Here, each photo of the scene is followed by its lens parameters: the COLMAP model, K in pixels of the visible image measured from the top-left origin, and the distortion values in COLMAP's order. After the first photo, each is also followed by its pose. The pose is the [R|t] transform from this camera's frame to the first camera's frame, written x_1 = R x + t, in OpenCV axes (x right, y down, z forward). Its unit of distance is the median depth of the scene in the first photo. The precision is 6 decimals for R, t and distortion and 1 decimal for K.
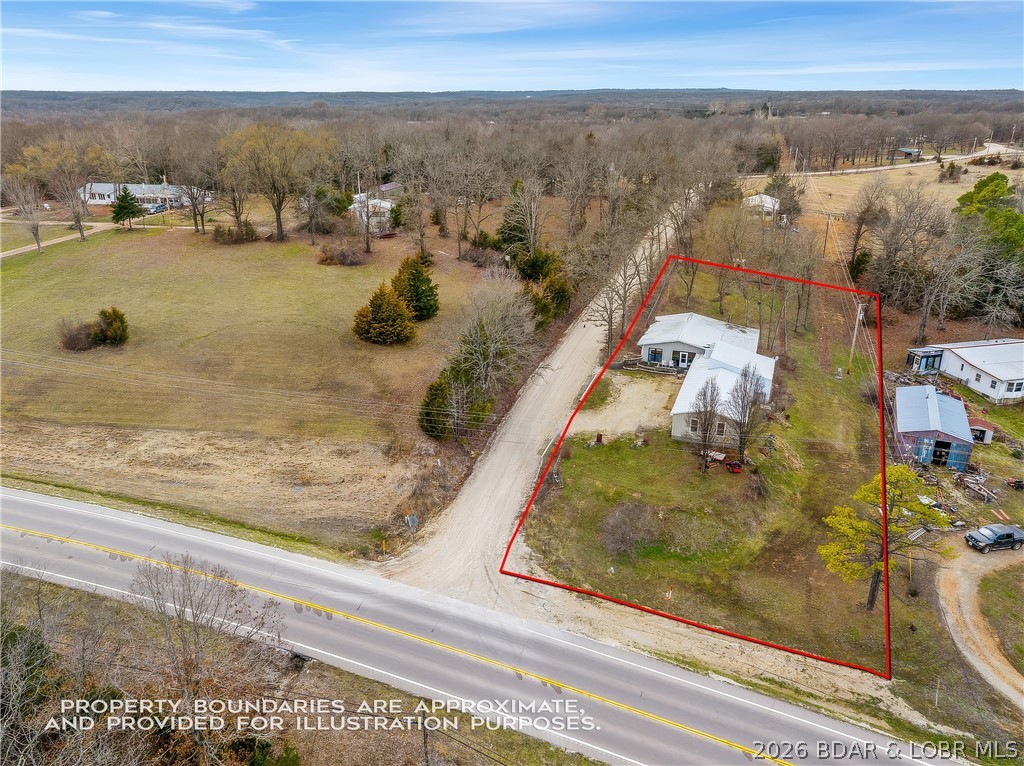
lens RADIAL K [[707.5, 0, 508.0], [0, 707.5, 381.1], [0, 0, 1]] dist [-0.009218, -0.003063]
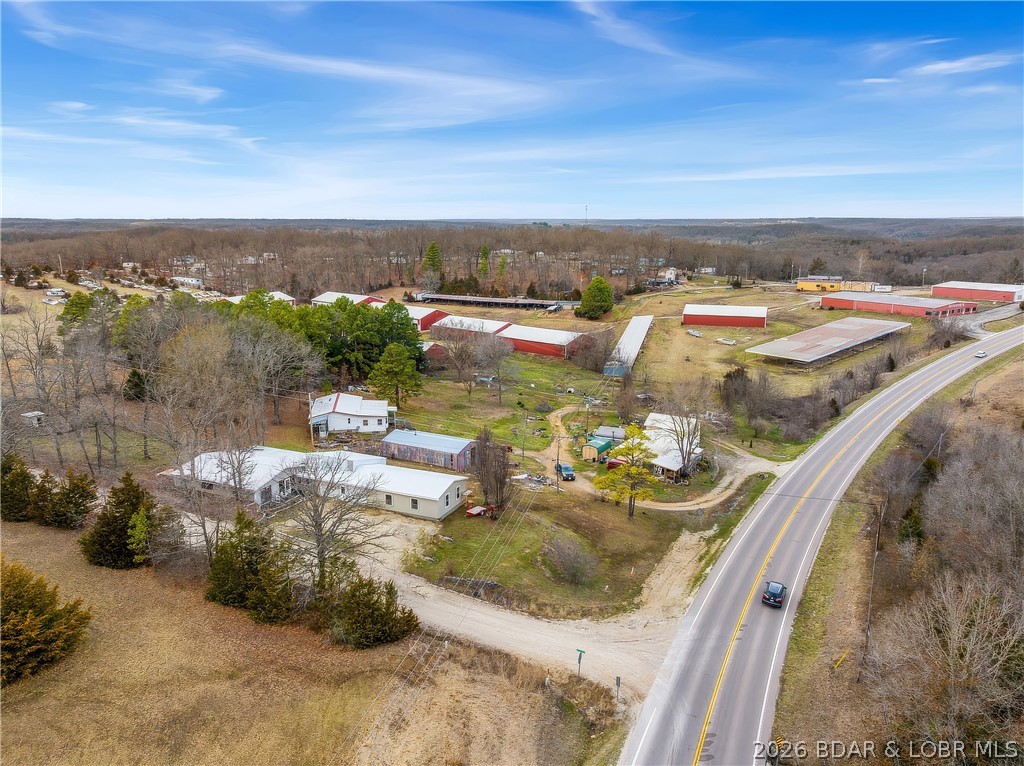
lens RADIAL K [[707.5, 0, 508.0], [0, 707.5, 381.1], [0, 0, 1]] dist [-0.009218, -0.003063]
pose [[0.113869, -0.226189, 0.967405, -1.081185], [0.383722, 0.908190, 0.167178, -0.366028], [-0.916401, 0.352178, 0.190209, 0.877326]]
